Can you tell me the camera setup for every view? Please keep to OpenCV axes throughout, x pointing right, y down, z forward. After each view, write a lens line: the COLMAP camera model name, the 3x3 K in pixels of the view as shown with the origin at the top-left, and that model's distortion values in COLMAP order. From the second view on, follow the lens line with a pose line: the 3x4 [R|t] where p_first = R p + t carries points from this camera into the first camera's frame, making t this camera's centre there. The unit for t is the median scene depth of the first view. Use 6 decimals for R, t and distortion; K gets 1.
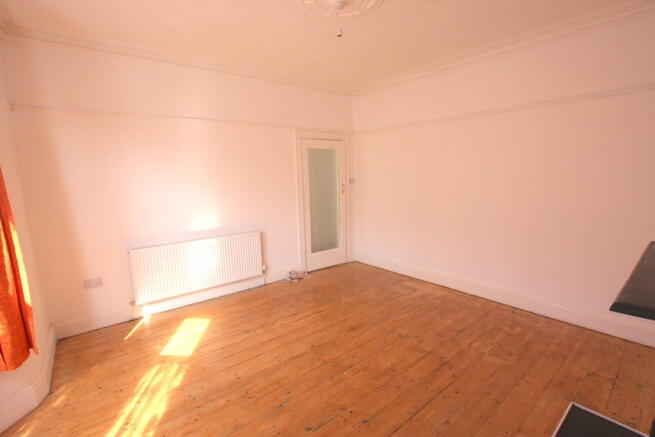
lens RADIAL K [[307.3, 0, 330.0], [0, 307.3, 217.7], [0, 0, 1]] dist [-0.026355, 0.002674]
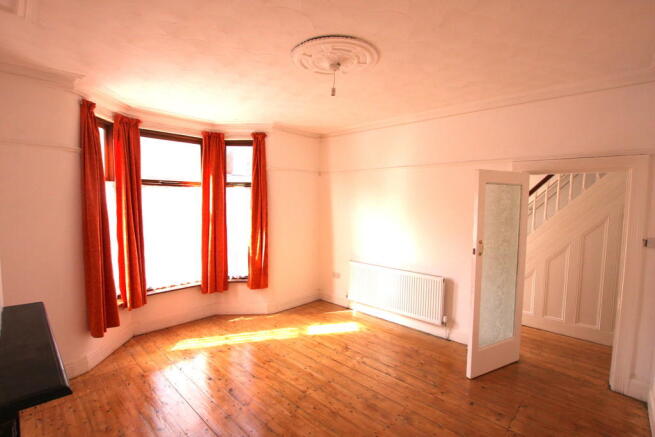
lens RADIAL K [[307.3, 0, 327.9], [0, 307.3, 219.0], [0, 0, 1]] dist [-0.026355, 0.002674]
pose [[0.138937, 0.082768, -0.986836, 0.814360], [-0.161563, 0.985045, 0.059872, -0.172138], [0.977033, 0.151118, 0.150232, 0.654579]]
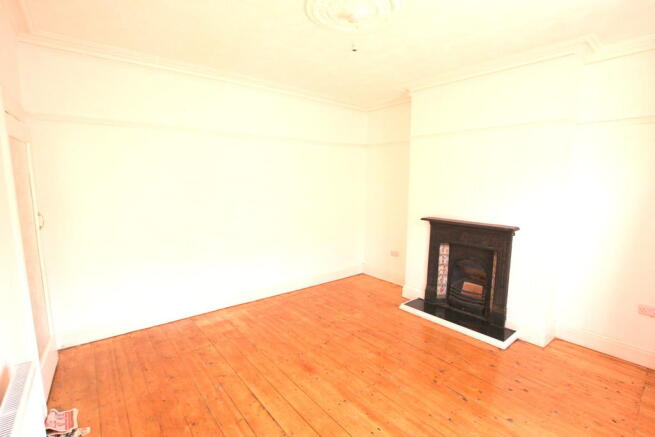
lens RADIAL K [[307.3, 0, 332.2], [0, 307.3, 221.0], [0, 0, 1]] dist [-0.026355, 0.002674]
pose [[-0.006545, -0.108175, 0.994110, -0.709821], [0.130442, 0.985545, 0.108102, -0.129186], [-0.991434, 0.130381, 0.007660, 0.838962]]
